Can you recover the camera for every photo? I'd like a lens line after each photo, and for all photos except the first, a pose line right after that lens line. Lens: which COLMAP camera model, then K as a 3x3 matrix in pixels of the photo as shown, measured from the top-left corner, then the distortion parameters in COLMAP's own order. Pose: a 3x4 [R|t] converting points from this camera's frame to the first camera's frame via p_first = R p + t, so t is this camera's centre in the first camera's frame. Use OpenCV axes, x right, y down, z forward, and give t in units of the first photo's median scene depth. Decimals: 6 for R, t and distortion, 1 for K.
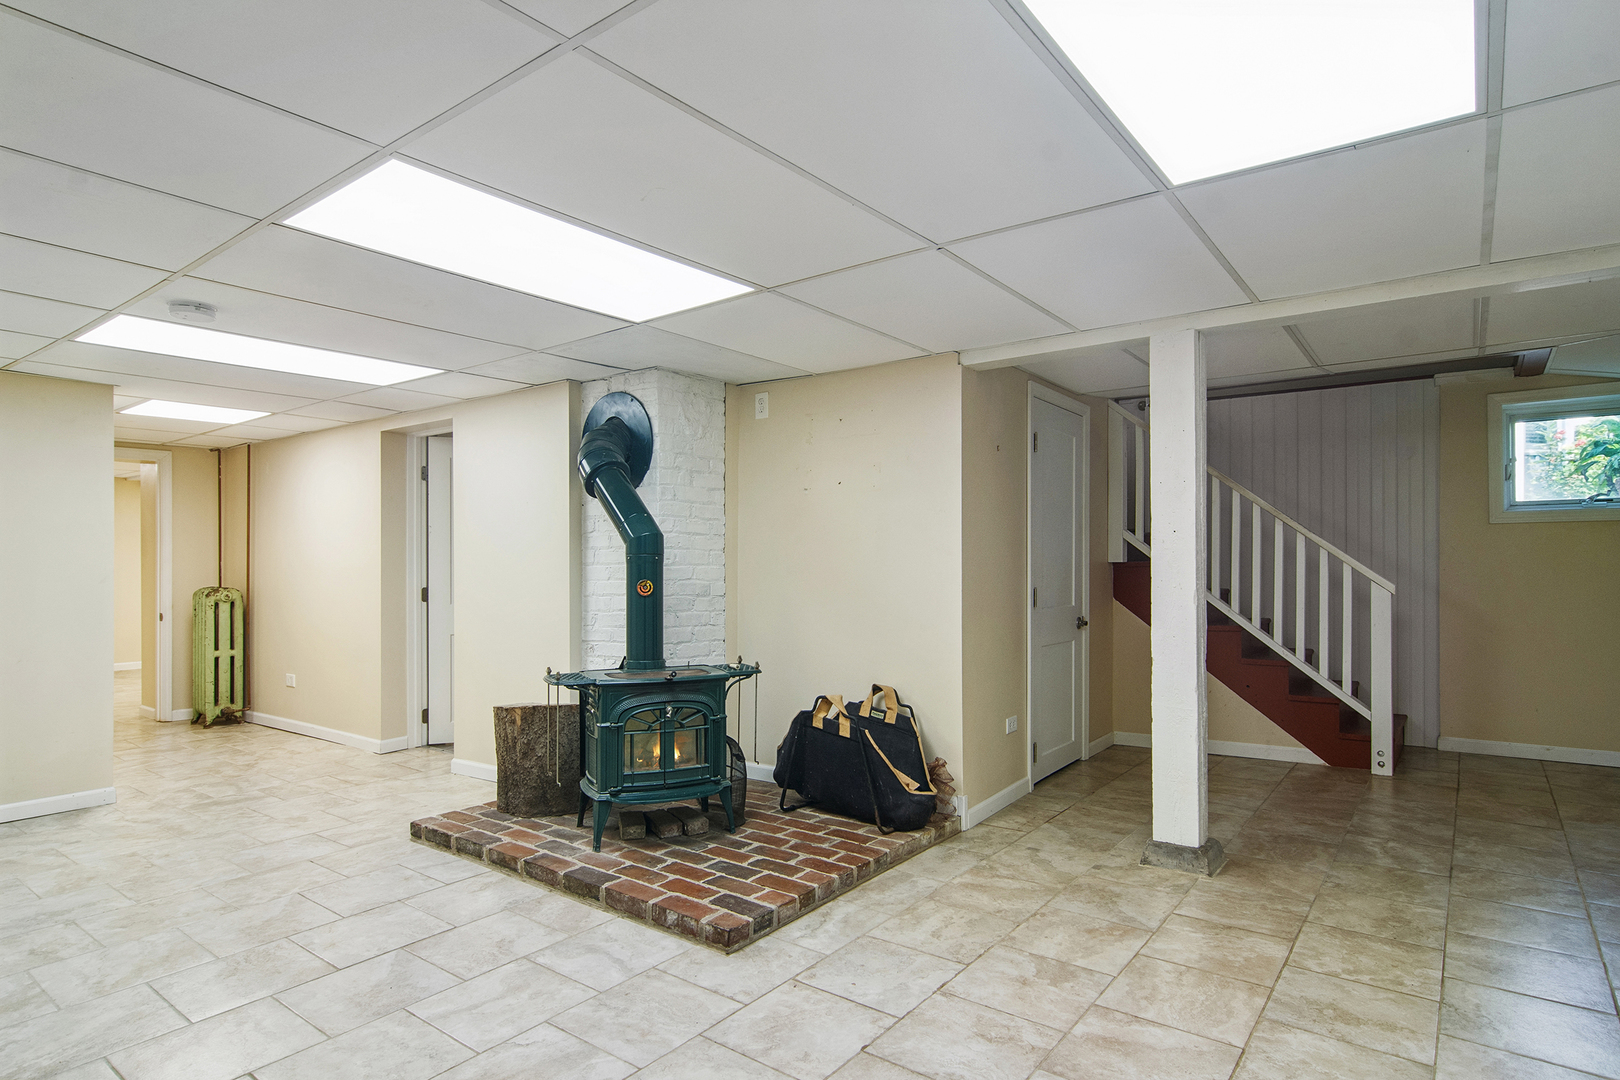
lens RADIAL K [[872.7, 0, 807.4], [0, 872.7, 561.1], [0, 0, 1]] dist [0.000775, -0.000017]
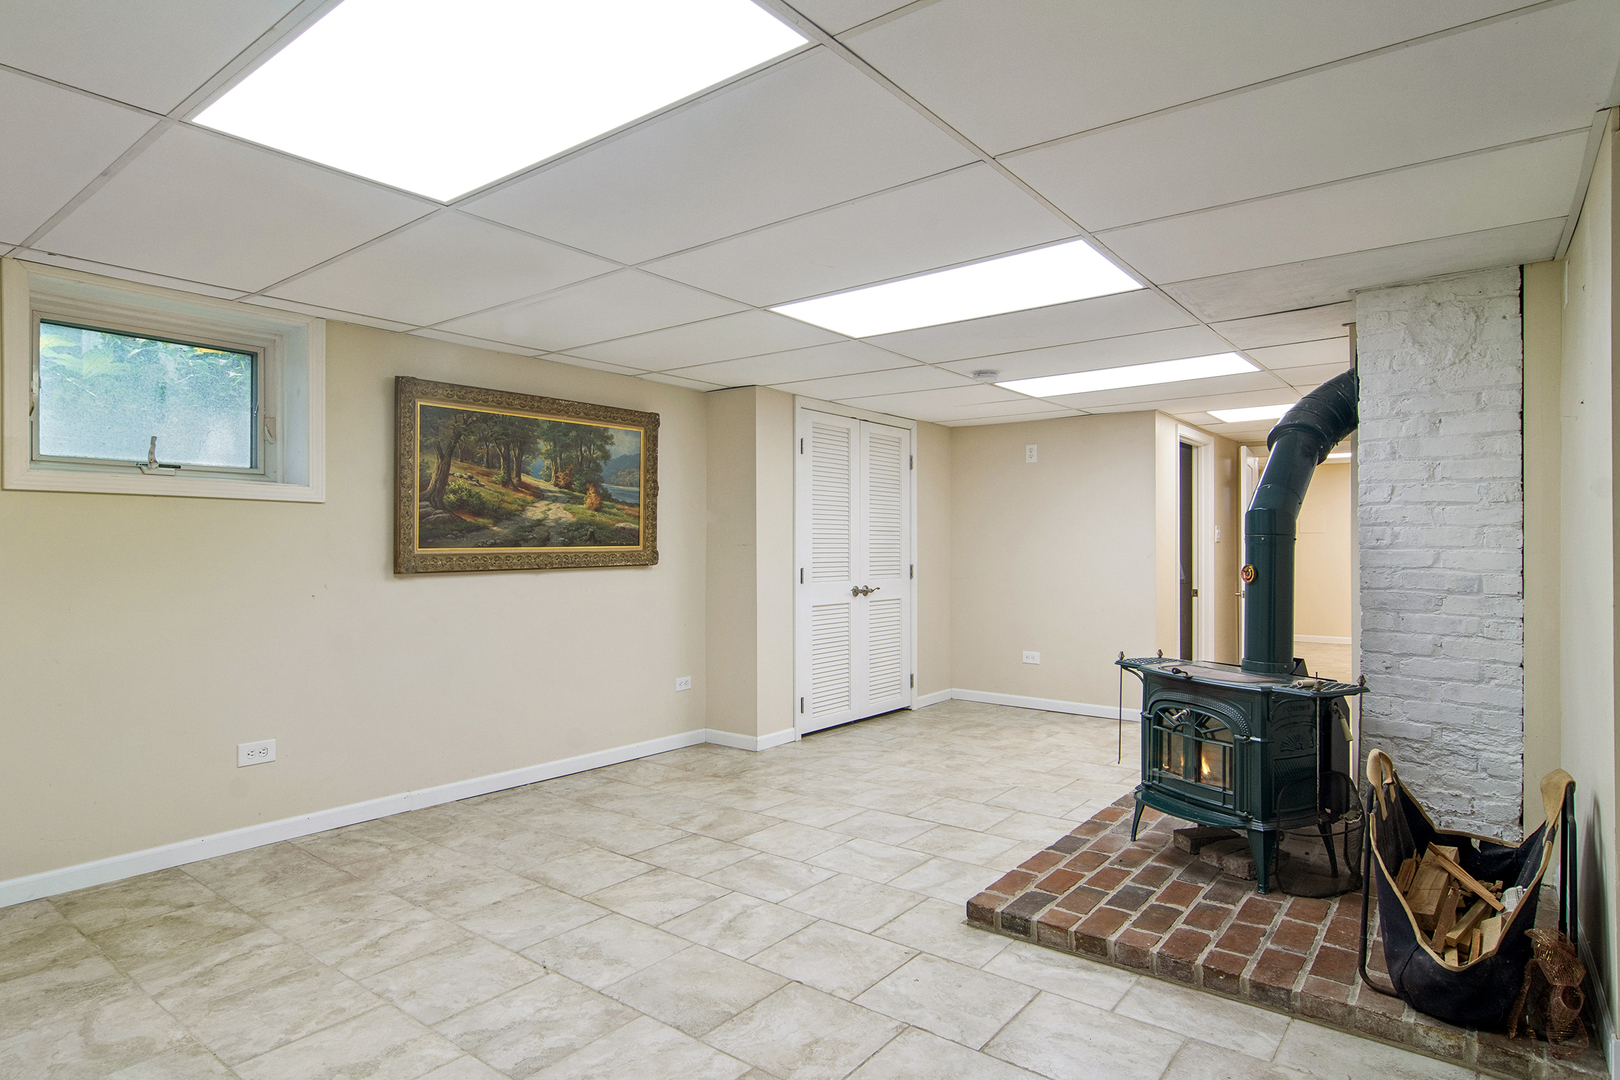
lens RADIAL K [[888.3, 0, 810.0], [0, 888.3, 532.1], [0, 0, 1]] dist [-0.001432, -0.000936]
pose [[-0.000982, -0.011019, -0.999939, 0.784020], [0.000169, 0.999939, -0.011019, -0.000462], [1.000000, -0.000179, -0.000980, 0.665431]]
